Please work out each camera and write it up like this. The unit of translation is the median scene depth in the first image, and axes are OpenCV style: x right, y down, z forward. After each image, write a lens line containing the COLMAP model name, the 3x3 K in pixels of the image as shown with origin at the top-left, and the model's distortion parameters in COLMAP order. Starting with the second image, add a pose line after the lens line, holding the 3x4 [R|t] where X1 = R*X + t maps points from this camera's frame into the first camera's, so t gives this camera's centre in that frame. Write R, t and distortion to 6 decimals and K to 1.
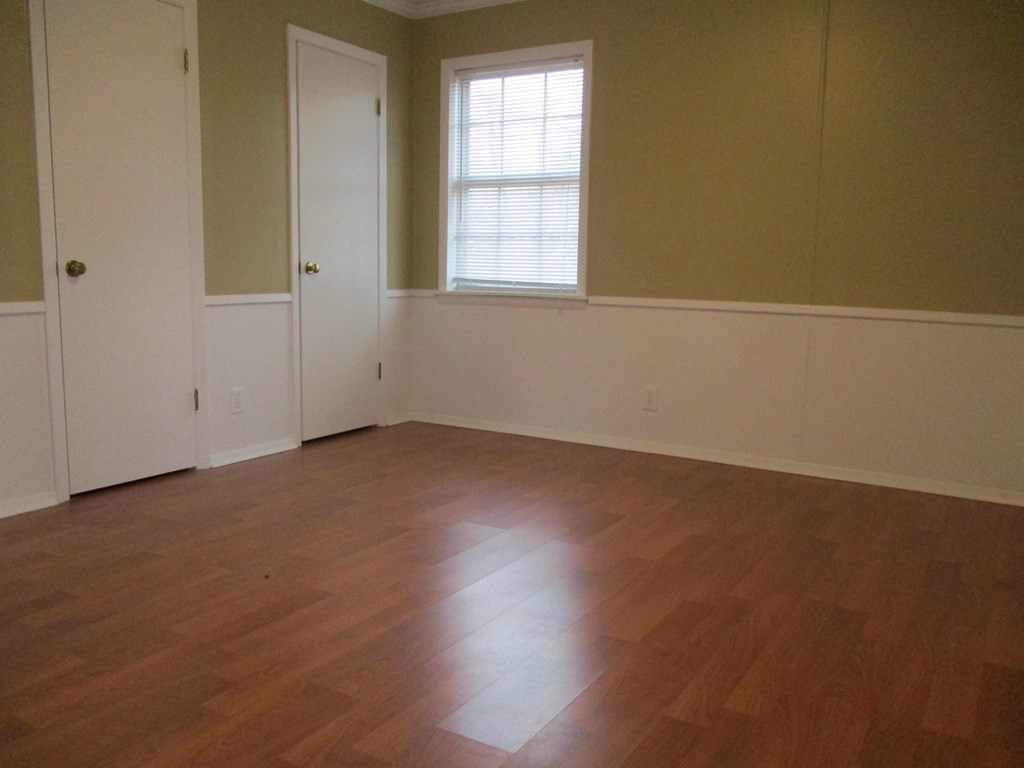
lens RADIAL K [[880.9, 0, 512.0], [0, 880.9, 384.0], [0, 0, 1]] dist [-0.009547, 0.002878]
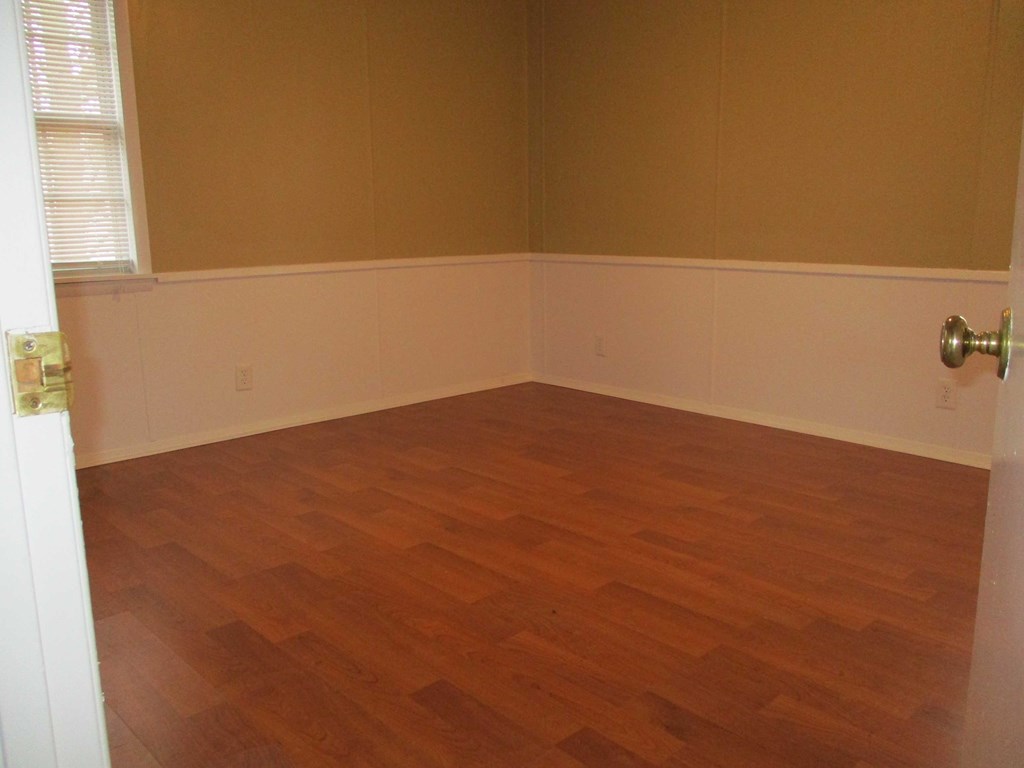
lens RADIAL K [[855.1, 0, 526.6], [0, 855.1, 382.0], [0, 0, 1]] dist [-0.034620, 0.020906]
pose [[0.253828, -0.202723, 0.945767, -0.596571], [0.158866, 0.973249, 0.165977, -0.077685], [-0.954114, 0.108121, 0.279243, 0.460979]]
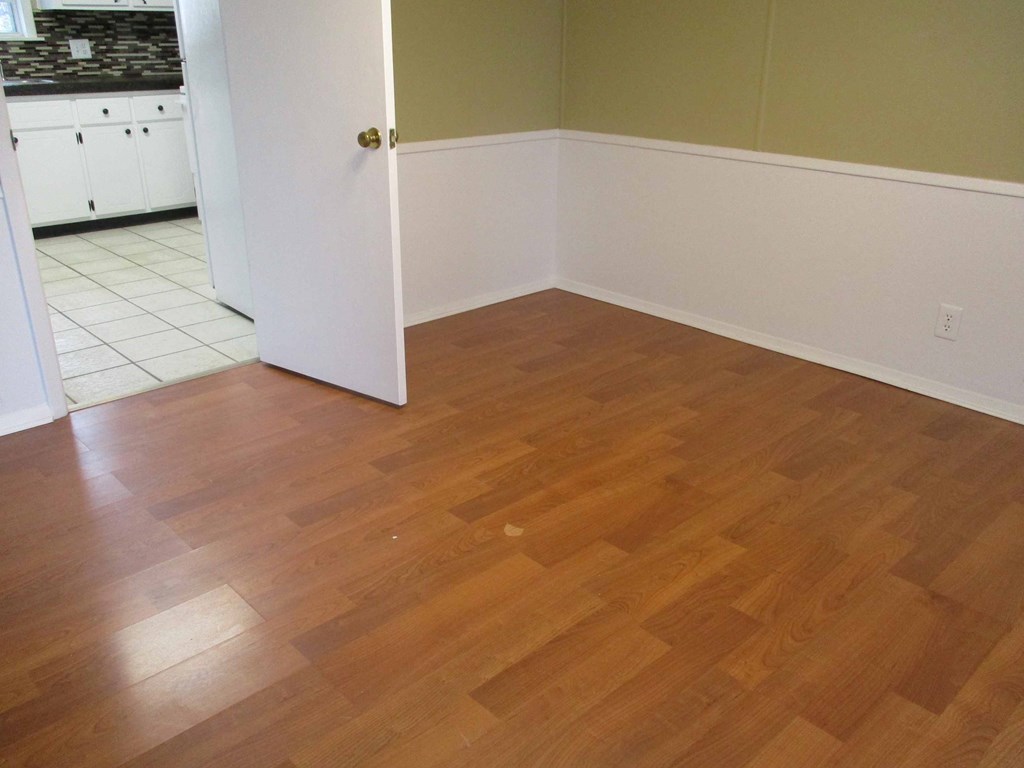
lens RADIAL K [[837.0, 0, 512.0], [0, 837.0, 384.0], [0, 0, 1]] dist [-0.036412, 0.011370]
pose [[-0.967973, -0.118657, 0.221242, -0.174302], [0.014455, 0.853453, 0.520970, -0.192634], [-0.250637, 0.507483, -0.824404, 0.922997]]
